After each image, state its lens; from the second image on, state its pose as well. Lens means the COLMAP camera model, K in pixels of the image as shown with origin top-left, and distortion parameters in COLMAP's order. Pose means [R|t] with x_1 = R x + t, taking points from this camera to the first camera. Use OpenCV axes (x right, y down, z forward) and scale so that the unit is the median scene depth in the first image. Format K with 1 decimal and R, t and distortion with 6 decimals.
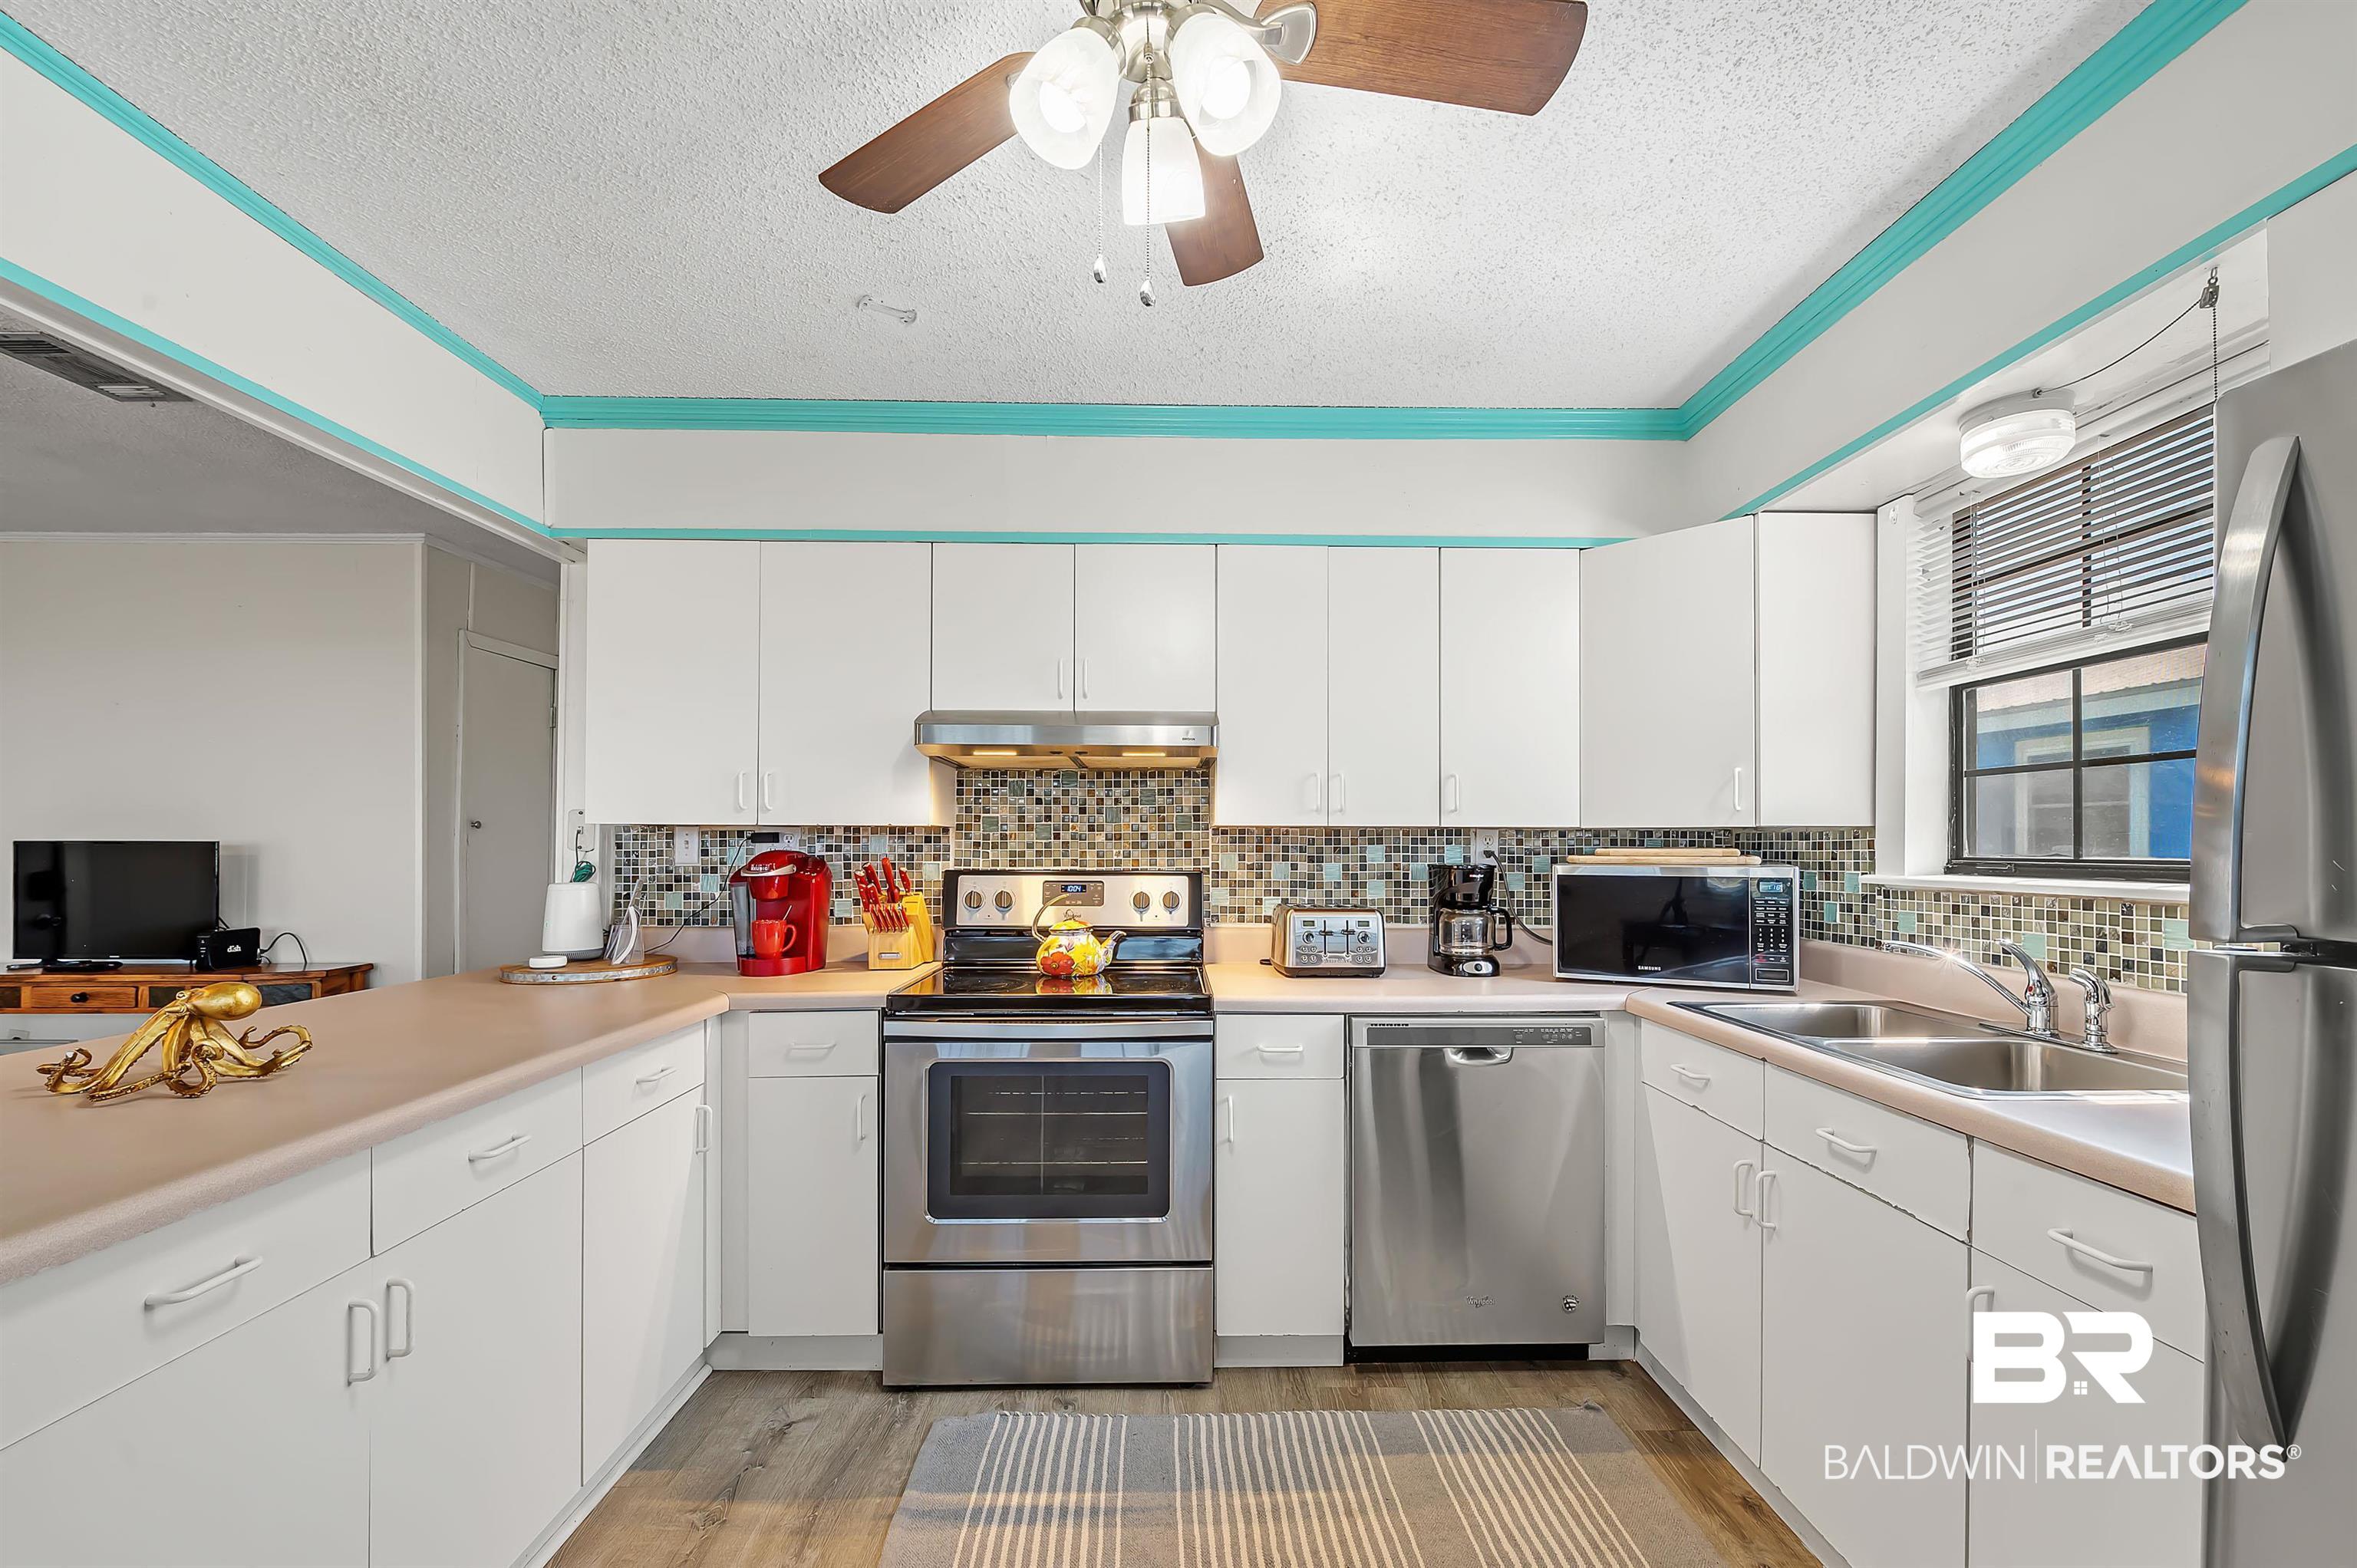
lens RADIAL K [[942.0, 0, 1173.0], [0, 942.0, 831.9], [0, 0, 1]] dist [-0.005536, -0.001114]
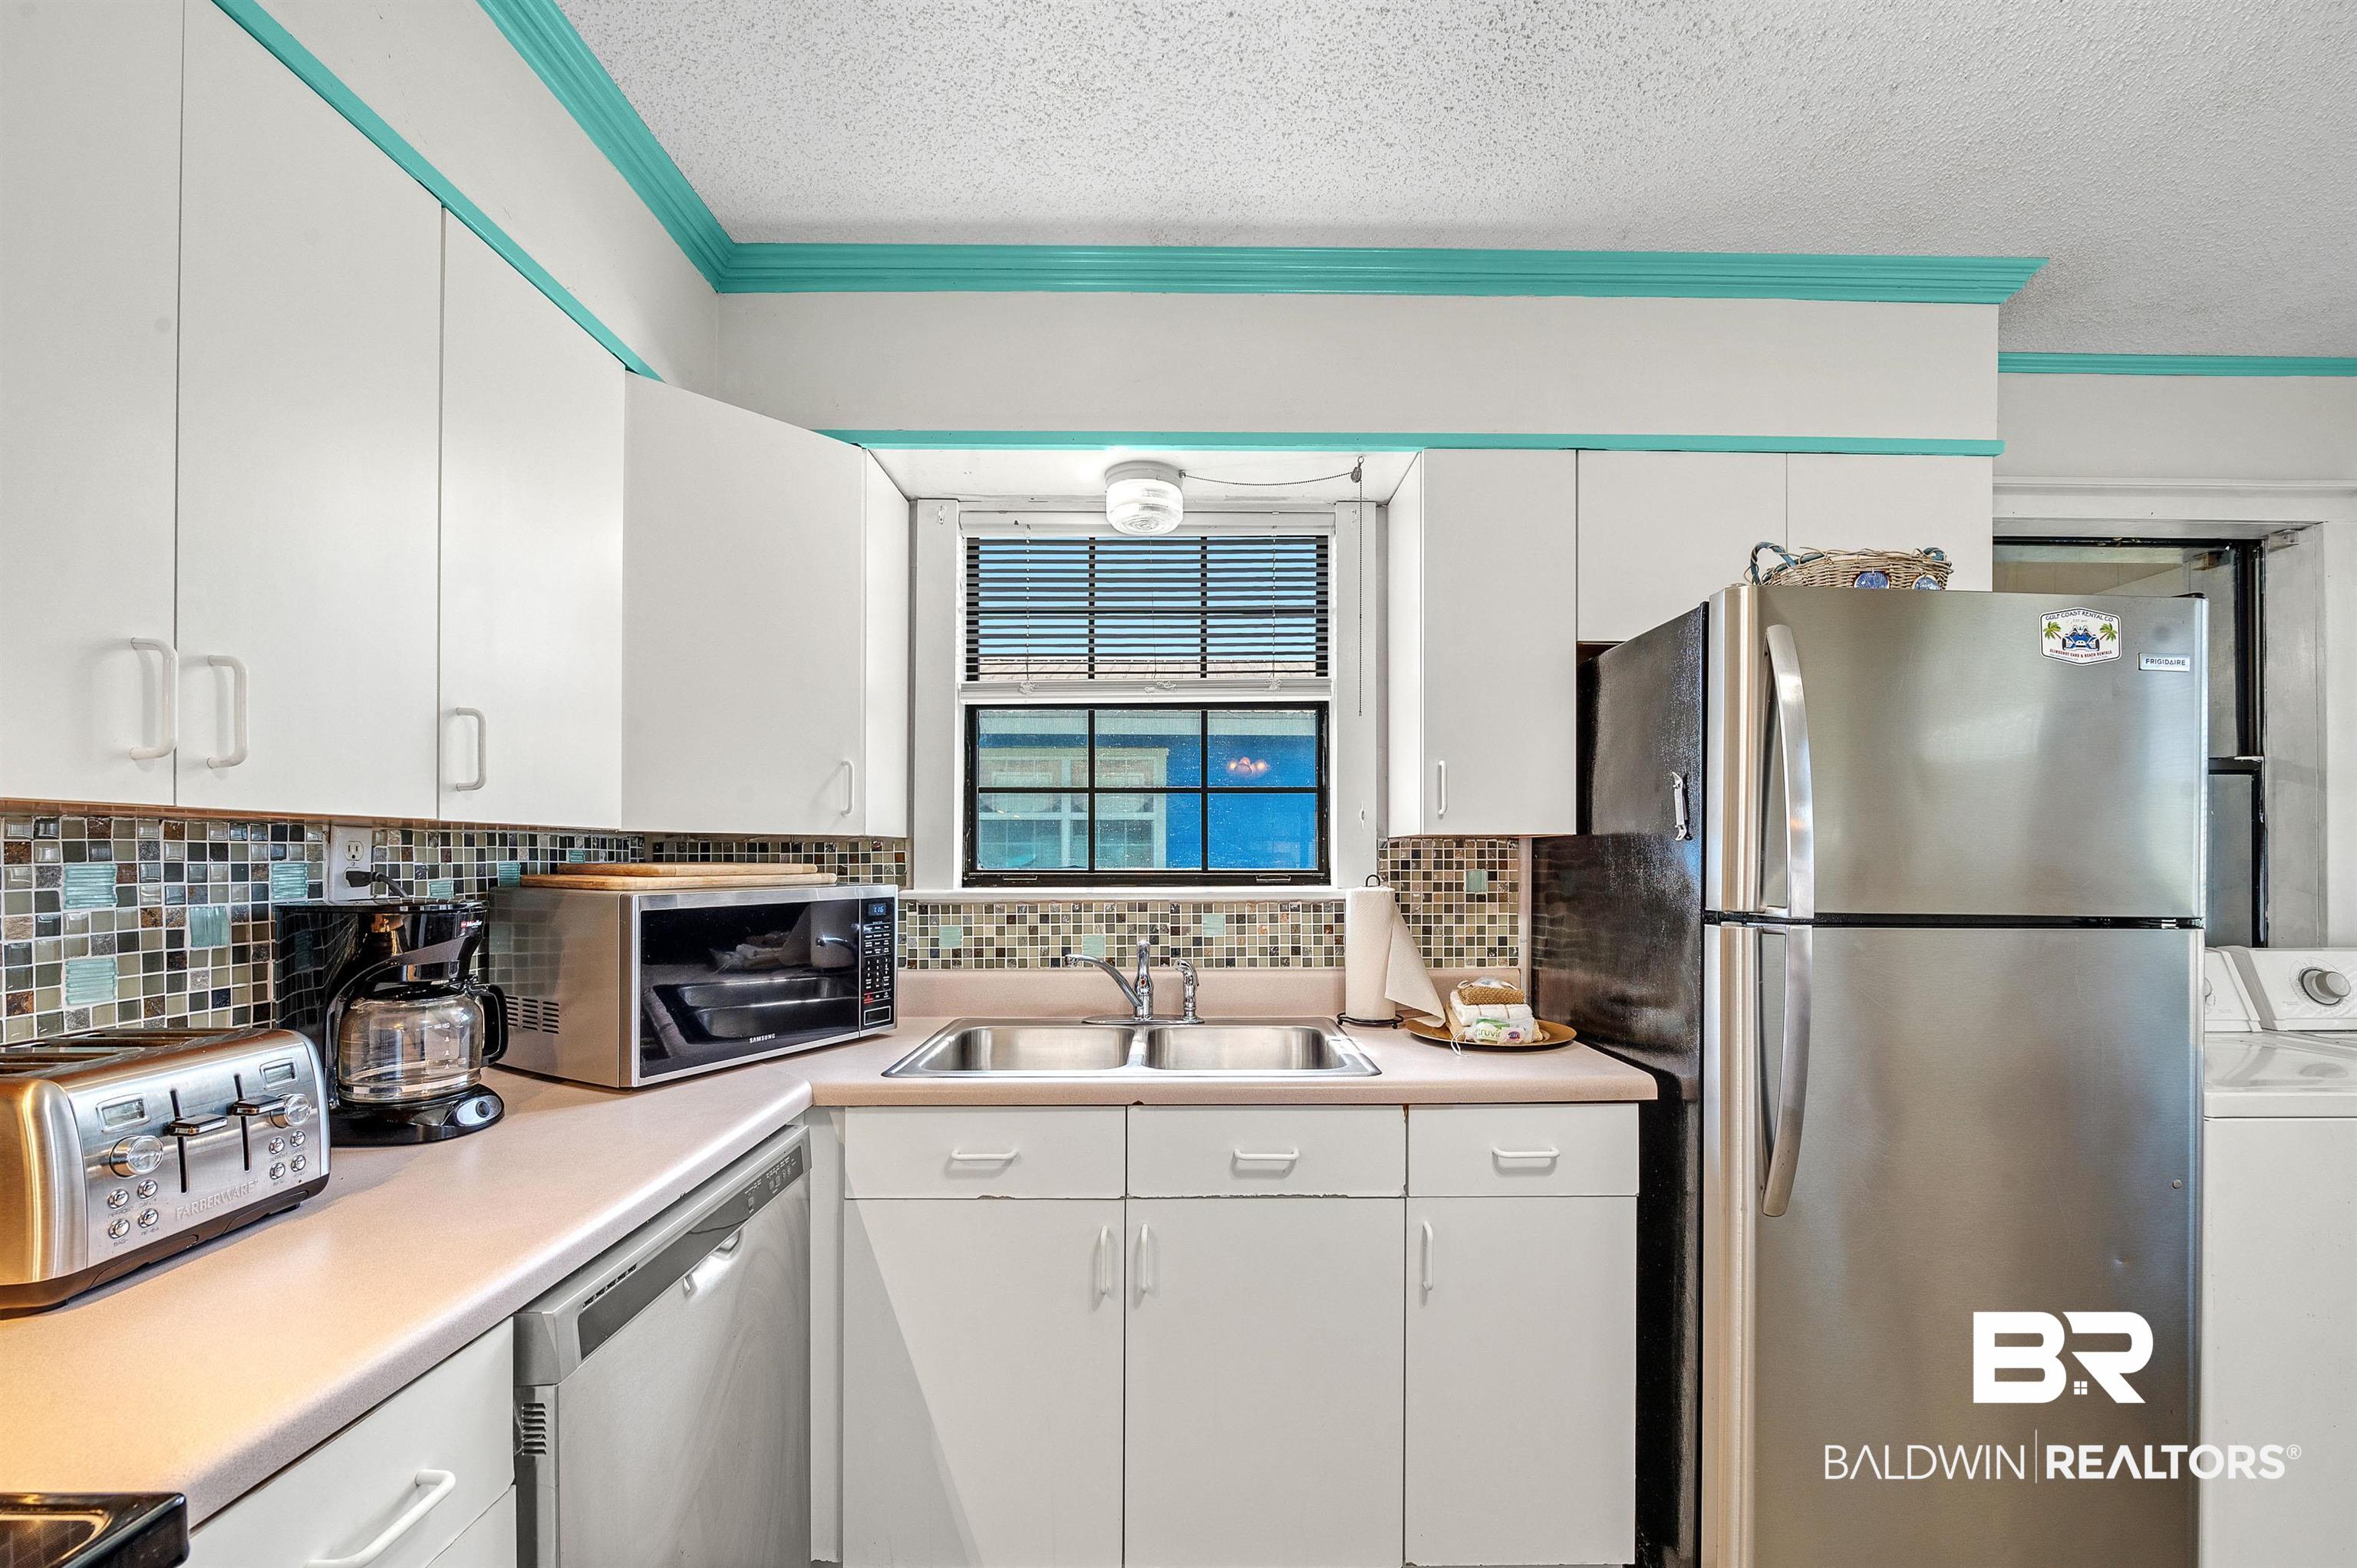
lens RADIAL K [[942.0, 0, 1200.5], [0, 942.0, 855.8], [0, 0, 1]] dist [-0.005536, -0.001114]
pose [[-0.005719, -0.002320, 0.999981, -0.185428], [-0.014295, 0.999895, 0.002238, 0.005359], [-0.999881, -0.014282, -0.005752, 0.690618]]
